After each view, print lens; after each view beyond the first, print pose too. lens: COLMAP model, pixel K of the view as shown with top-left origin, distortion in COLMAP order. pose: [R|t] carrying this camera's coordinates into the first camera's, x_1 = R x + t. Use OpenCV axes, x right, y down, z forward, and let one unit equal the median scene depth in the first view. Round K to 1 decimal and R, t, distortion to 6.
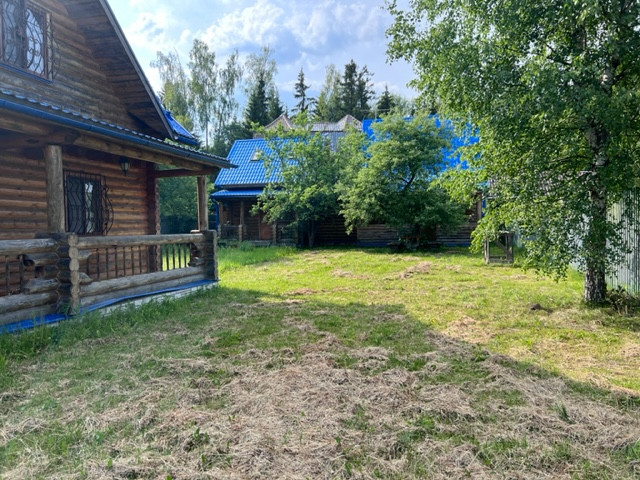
lens RADIAL K [[484.2, 0, 320.0], [0, 484.2, 240.0], [0, 0, 1]] dist [0.074483, -0.091116]
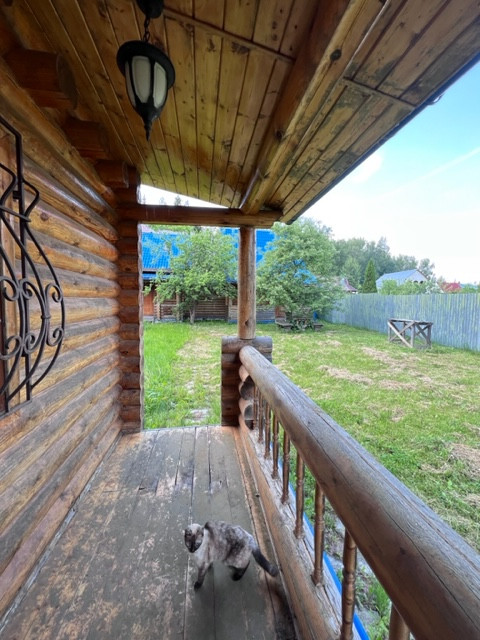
lens RADIAL K [[258.6, 0, 241.0], [0, 258.6, 319.4], [0, 0, 1]] dist [-0.000552, 0.000497]
pose [[0.922531, -0.000089, 0.385923, -0.200131], [-0.016342, 0.999094, 0.039295, -0.027881], [-0.385577, -0.042558, 0.921694, 0.433788]]
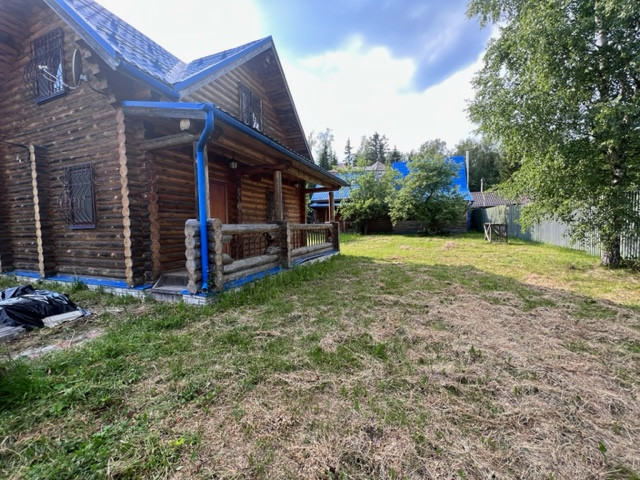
lens RADIAL K [[256.9, 0, 317.0], [0, 256.9, 238.5], [0, 0, 1]] dist [-0.002275, -0.000103]
pose [[0.992427, 0.004183, -0.122762, -0.102544], [-0.000916, 0.999644, 0.026664, 0.008532], [0.122829, -0.026350, 0.992078, 0.035271]]
